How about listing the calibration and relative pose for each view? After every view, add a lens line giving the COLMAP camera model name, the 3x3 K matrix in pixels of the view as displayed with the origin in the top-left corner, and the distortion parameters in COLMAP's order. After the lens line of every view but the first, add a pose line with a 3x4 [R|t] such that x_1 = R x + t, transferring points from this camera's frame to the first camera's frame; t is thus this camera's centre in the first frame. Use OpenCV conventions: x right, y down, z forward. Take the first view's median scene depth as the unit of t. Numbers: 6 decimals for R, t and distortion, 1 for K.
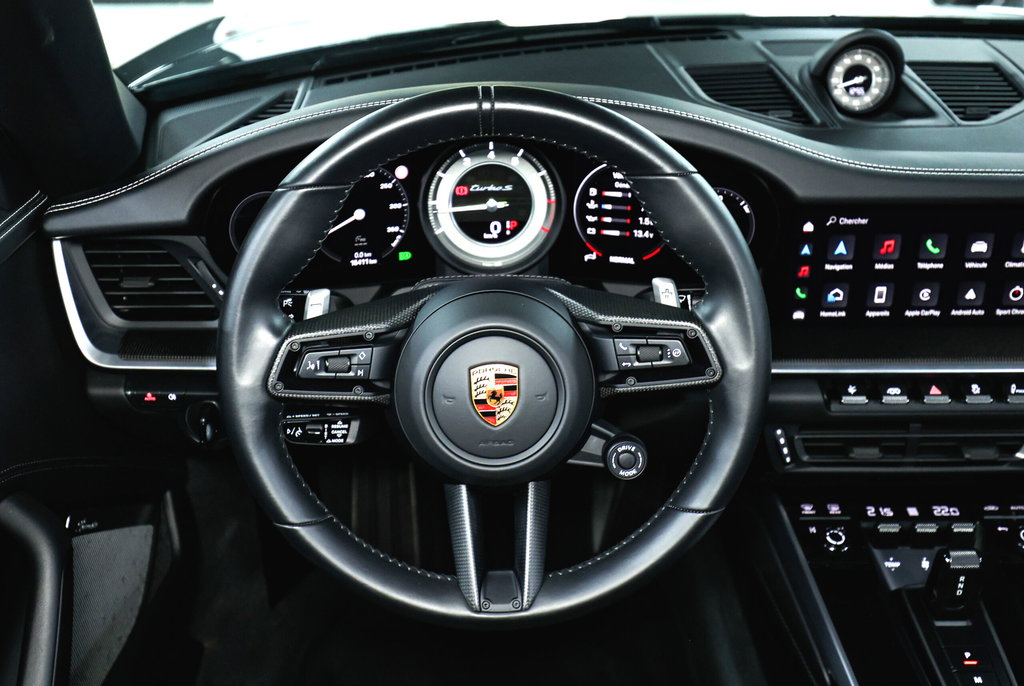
lens RADIAL K [[1069.9, 0, 493.1], [0, 1069.9, 353.1], [0, 0, 1]] dist [0.037781, 0.000891]
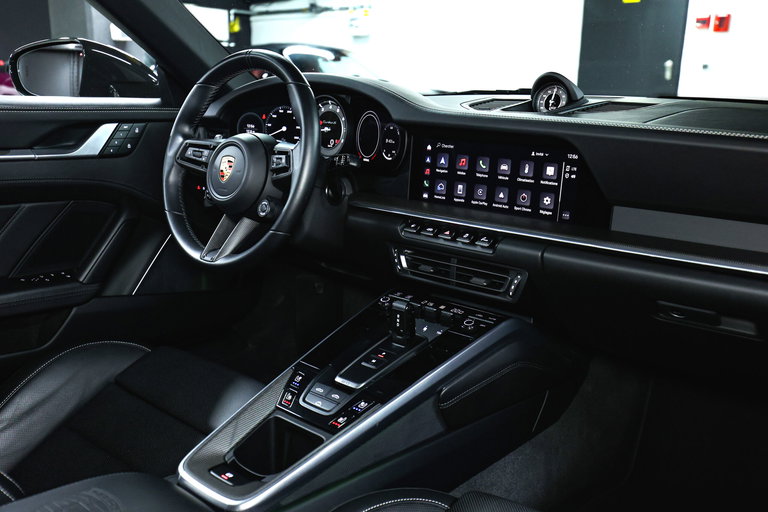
lens RADIAL K [[723.2, 0, 384.0], [0, 723.2, 256.0], [0, 0, 1]] dist [0.037618, 0.009635]
pose [[0.741835, 0.175281, -0.647269, 1.113421], [-0.319926, 0.940812, -0.111894, 0.239963], [0.589346, 0.290085, 0.754004, 0.019249]]
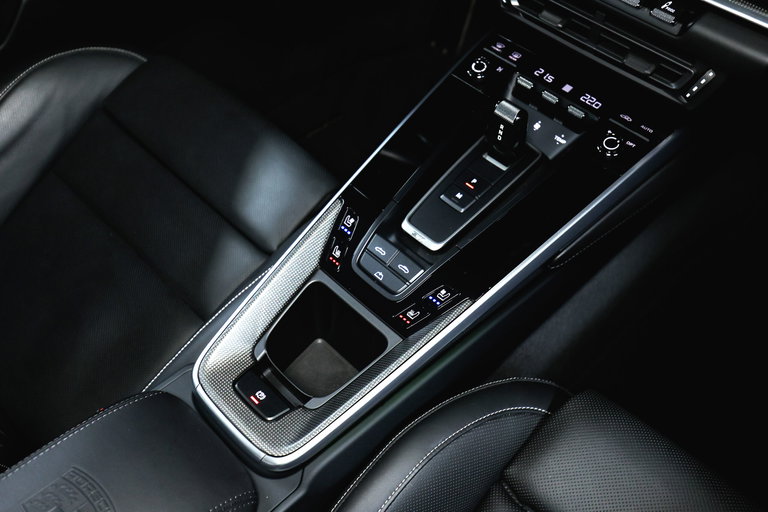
lens RADIAL K [[723.2, 0, 384.0], [0, 723.2, 256.0], [0, 0, 1]] dist [0.037618, 0.009635]
pose [[0.694945, 0.565956, -0.443560, 0.723675], [-0.343385, 0.803180, 0.486814, -0.020359], [0.631774, -0.185997, 0.752507, 0.266735]]
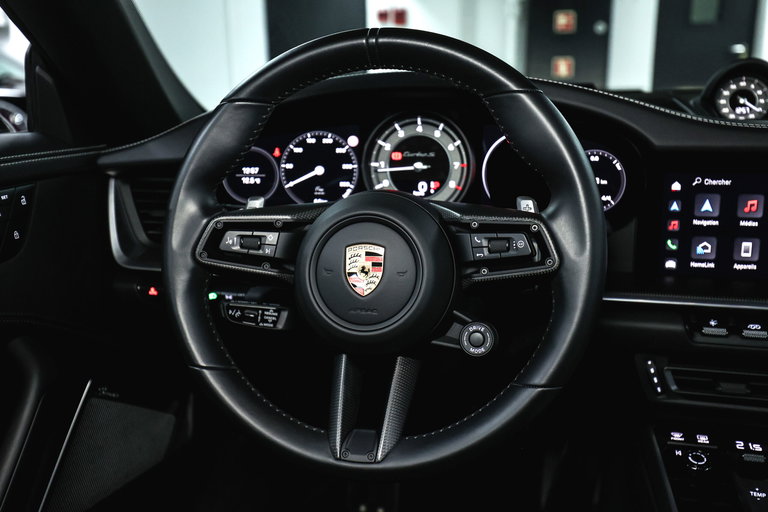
lens RADIAL K [[723.2, 0, 384.0], [0, 723.2, 256.0], [0, 0, 1]] dist [0.037618, 0.009635]
pose [[0.969755, 0.048686, -0.239173, 0.176530], [-0.099477, 0.973664, -0.205142, 0.153570], [0.222887, 0.222730, 0.949059, 0.183566]]
